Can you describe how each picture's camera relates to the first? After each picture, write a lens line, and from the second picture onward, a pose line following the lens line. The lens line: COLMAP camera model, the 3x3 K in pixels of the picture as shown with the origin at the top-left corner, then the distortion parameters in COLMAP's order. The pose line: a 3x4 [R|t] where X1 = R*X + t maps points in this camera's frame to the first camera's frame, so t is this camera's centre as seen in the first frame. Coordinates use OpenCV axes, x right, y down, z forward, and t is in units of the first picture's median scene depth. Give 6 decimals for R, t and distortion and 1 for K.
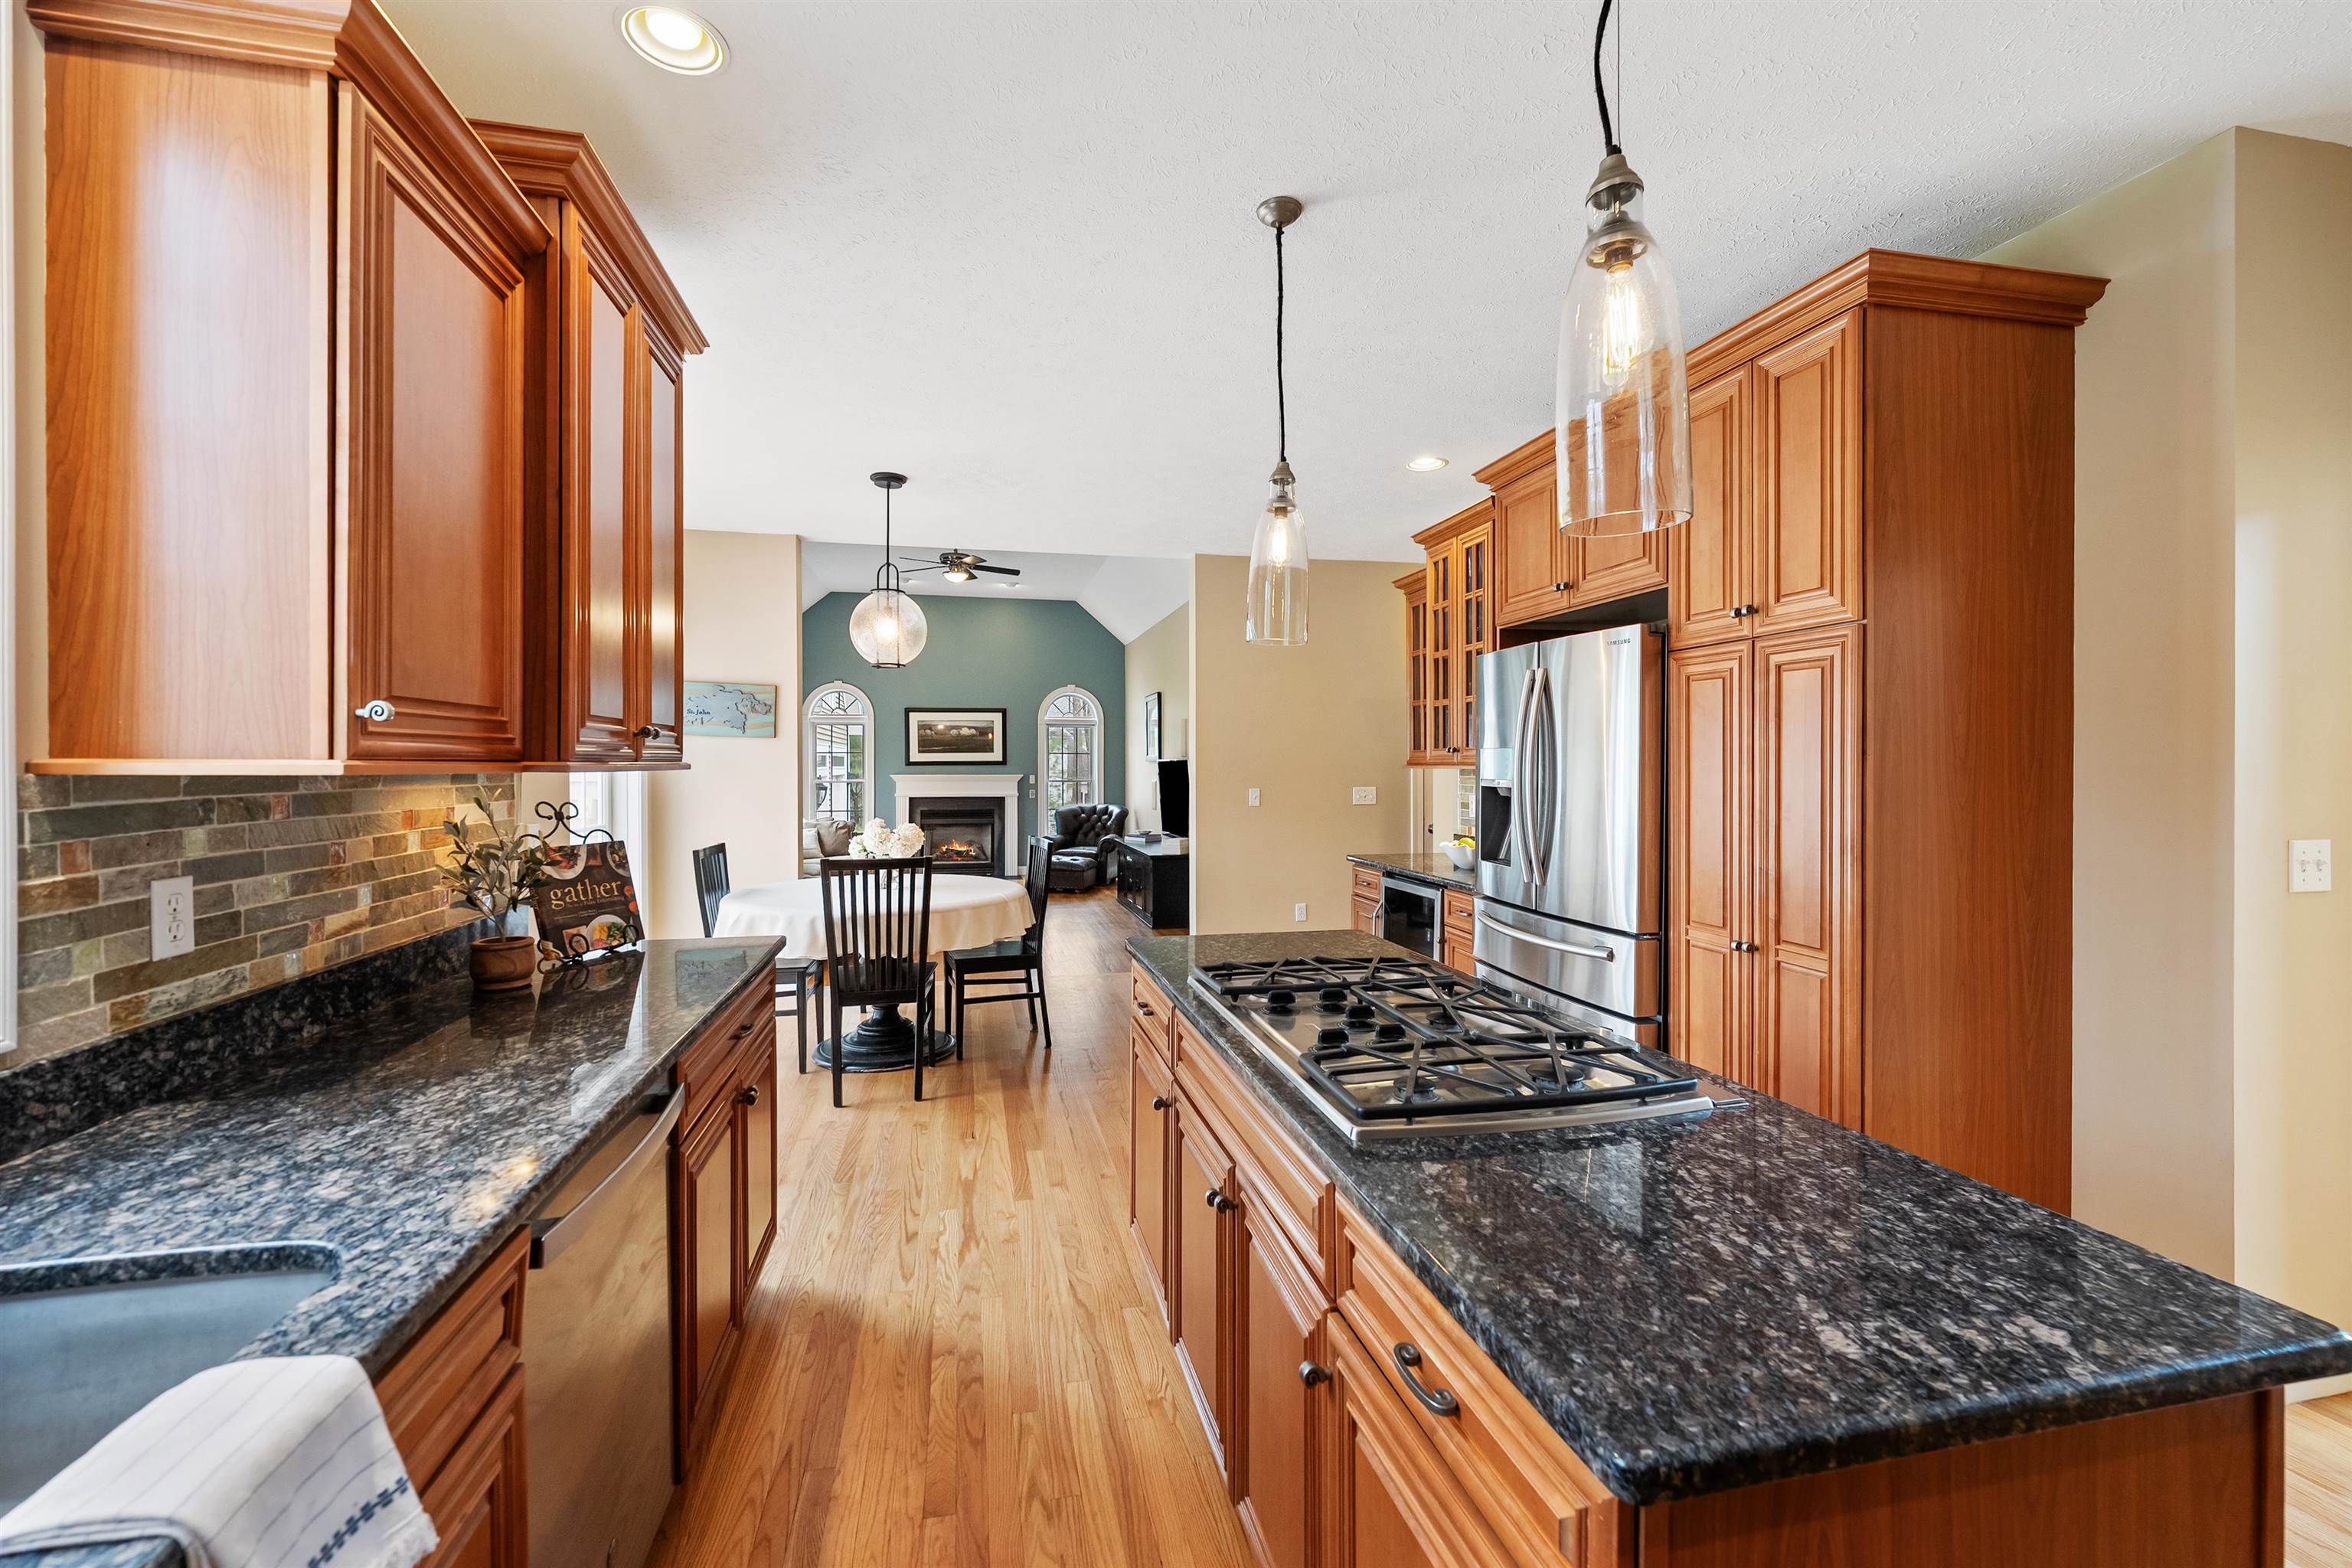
lens RADIAL K [[969.8, 0, 1165.9], [0, 969.8, 771.8], [0, 0, 1]] dist [0.002392, 0.000104]
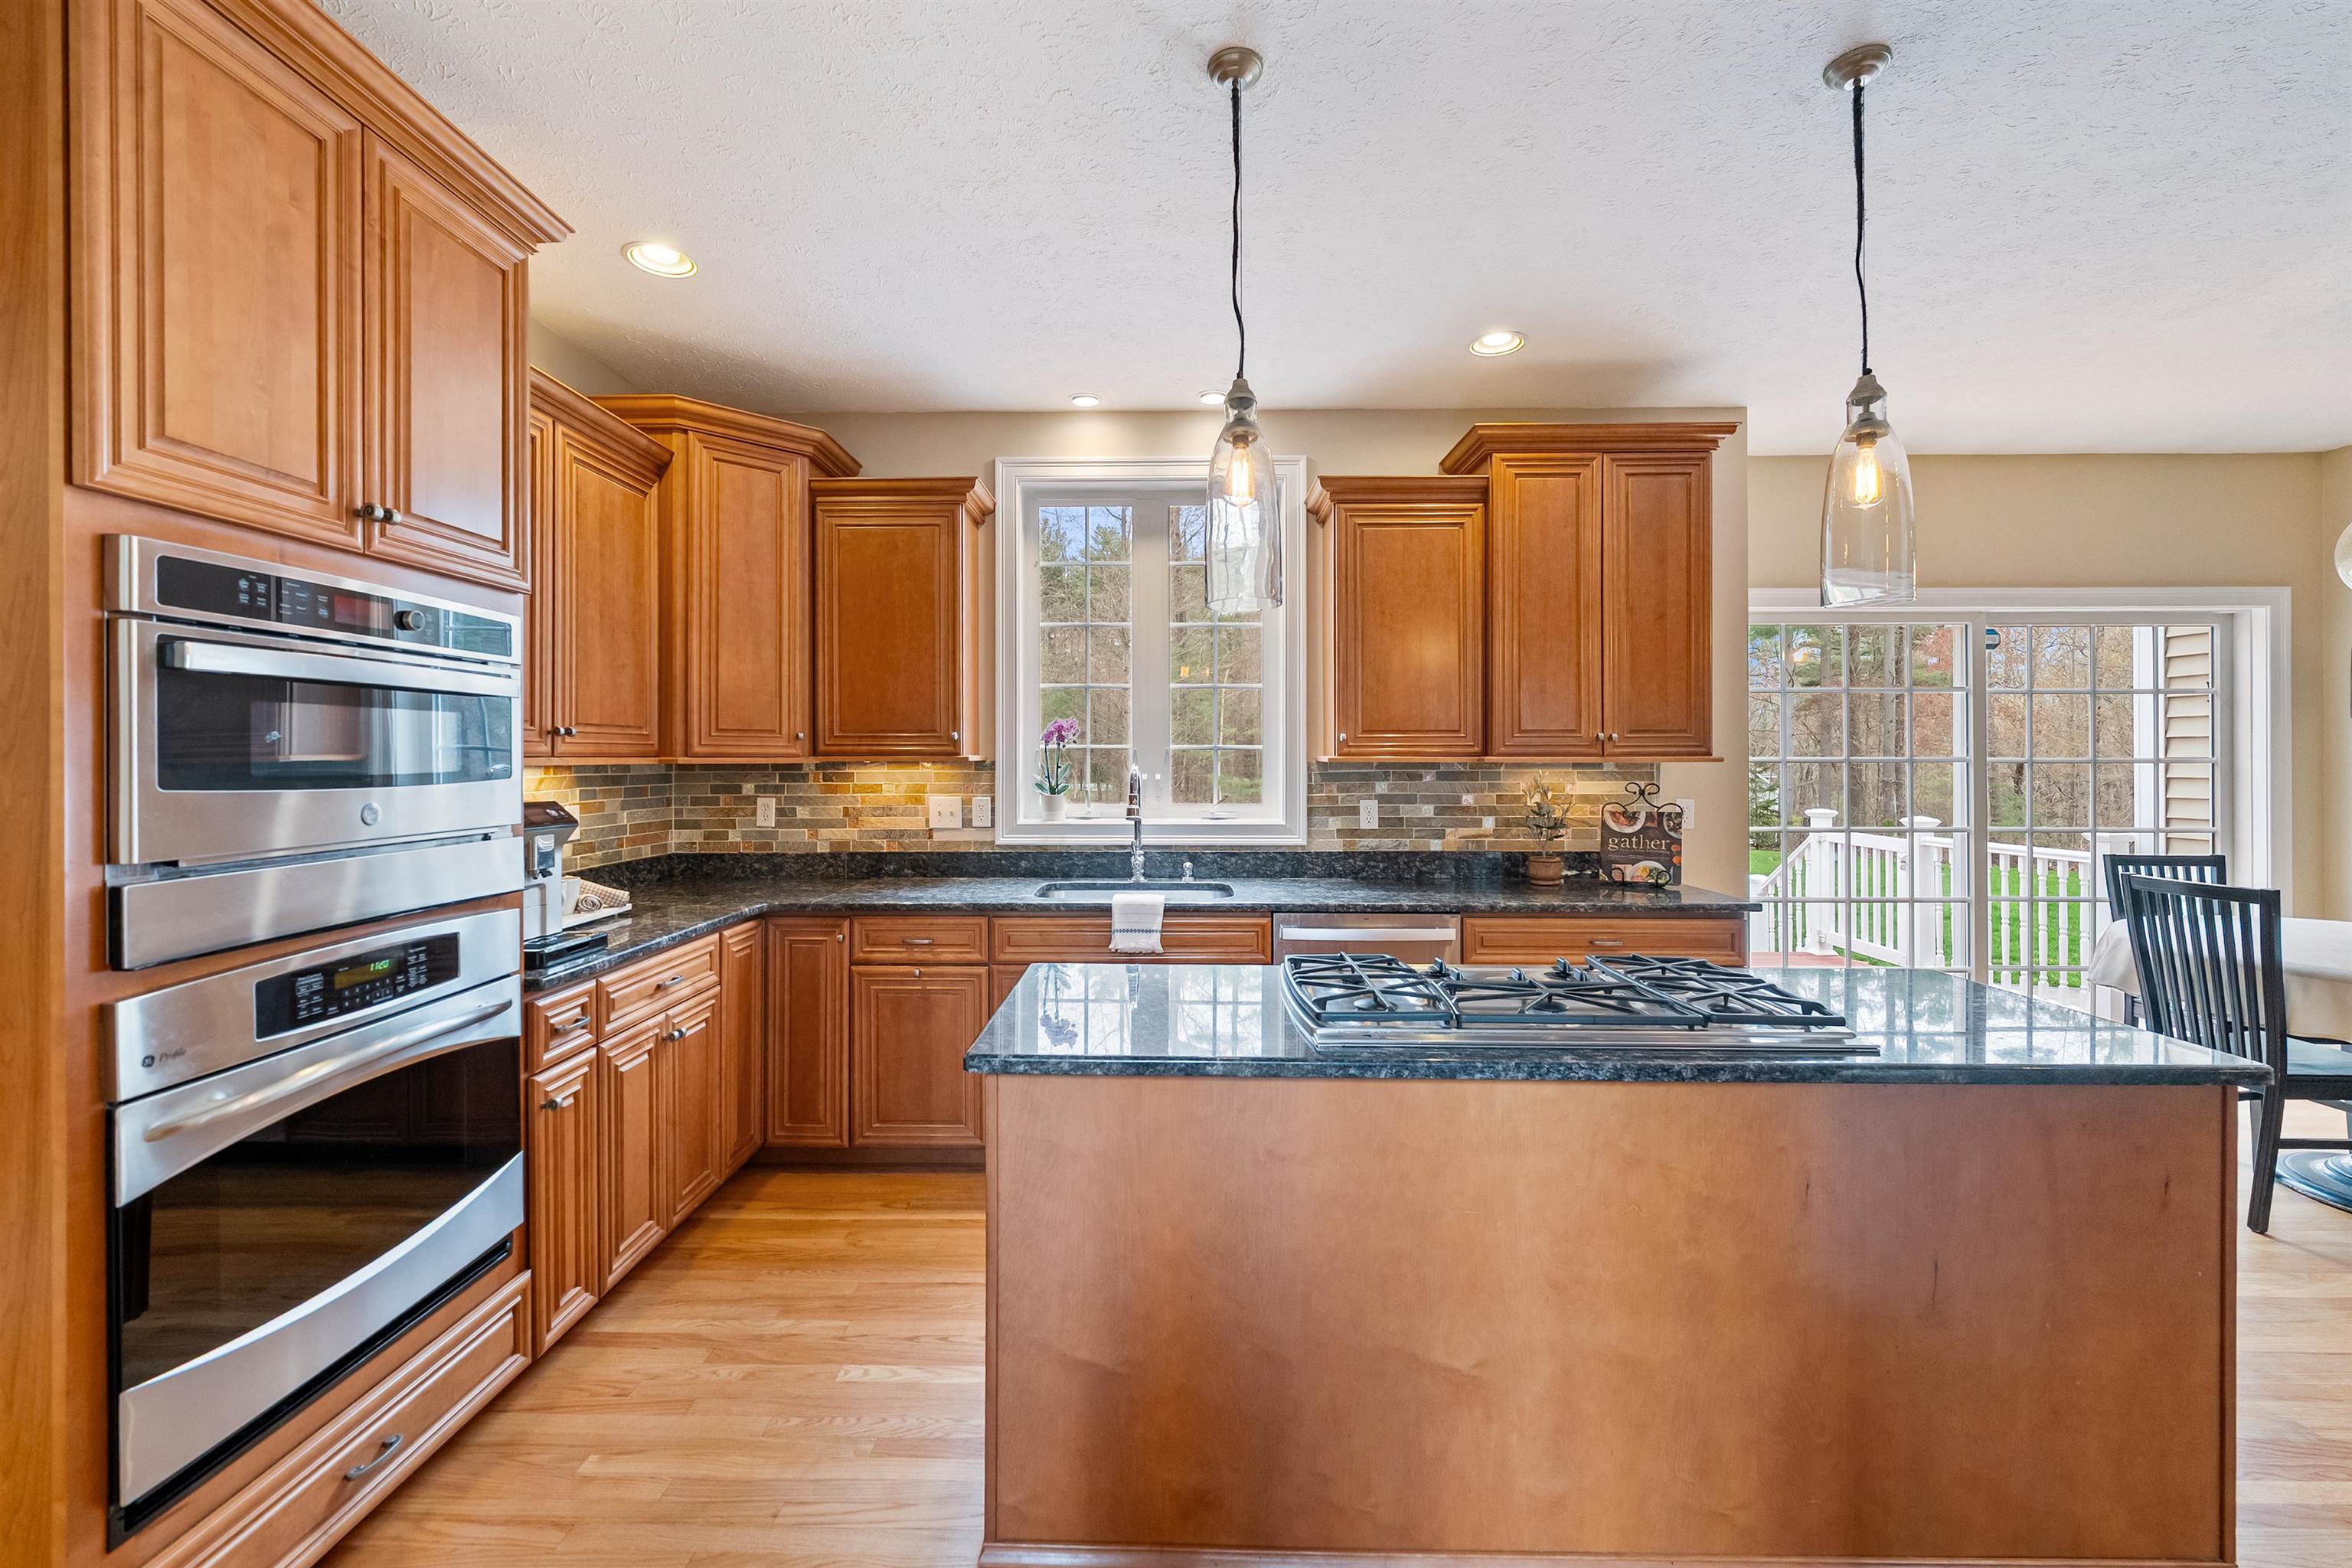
lens RADIAL K [[969.8, 0, 1169.4], [0, 969.8, 764.1], [0, 0, 1]] dist [0.002392, 0.000104]
pose [[-0.225425, 0.010184, -0.974207, 0.538269], [-0.006738, 0.999905, 0.012012, -0.005755], [0.974237, 0.009272, -0.225335, 0.332807]]
